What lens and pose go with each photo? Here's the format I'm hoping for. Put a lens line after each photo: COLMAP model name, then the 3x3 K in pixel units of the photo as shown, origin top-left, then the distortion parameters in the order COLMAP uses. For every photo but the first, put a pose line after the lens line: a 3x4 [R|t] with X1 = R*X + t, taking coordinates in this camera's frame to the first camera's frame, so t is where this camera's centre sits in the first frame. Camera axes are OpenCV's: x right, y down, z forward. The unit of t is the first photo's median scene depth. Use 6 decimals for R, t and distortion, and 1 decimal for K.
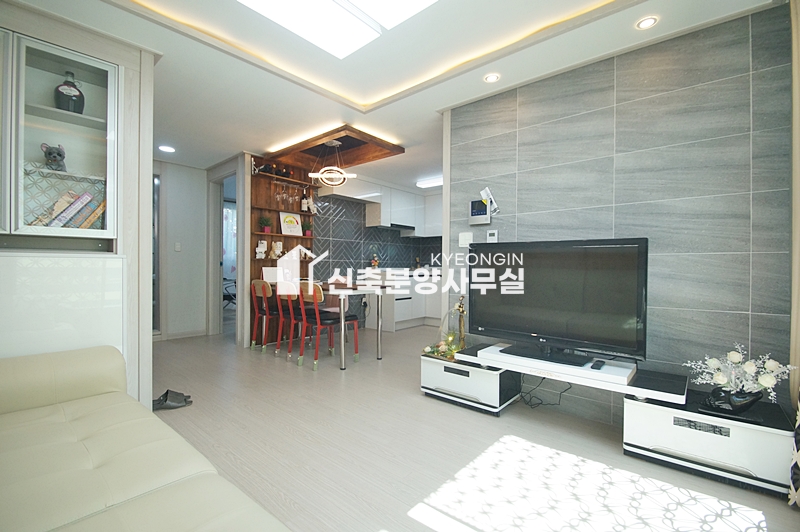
lens RADIAL K [[358.3, 0, 399.7], [0, 358.3, 265.4], [0, 0, 1]] dist [-0.000929, -0.000020]
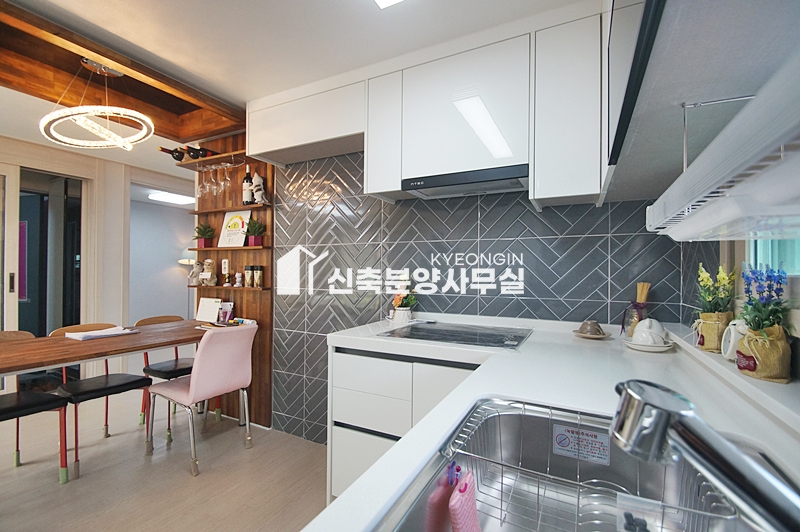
lens RADIAL K [[357.5, 0, 402.9], [0, 357.5, 269.4], [0, 0, 1]] dist [-0.001329, -0.000404]
pose [[0.235879, -0.014331, -0.971677, 0.341041], [-0.004821, 0.999862, -0.015917, -0.037489], [0.971771, 0.008439, 0.235777, 1.103627]]
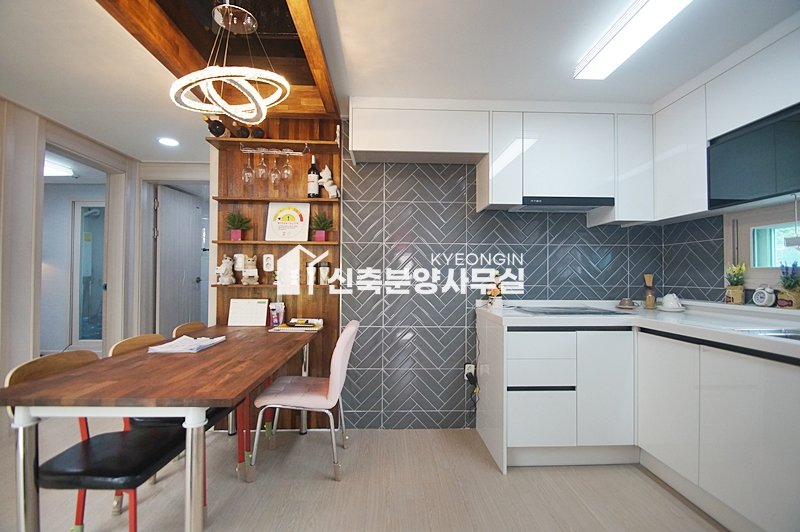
lens RADIAL K [[357.5, 0, 399.0], [0, 357.5, 268.7], [0, 0, 1]] dist [-0.001329, -0.000404]
pose [[0.684399, -0.022978, -0.728746, 0.211591], [0.002701, 0.999576, -0.028981, -0.024966], [0.729103, 0.017866, 0.684171, 0.726199]]
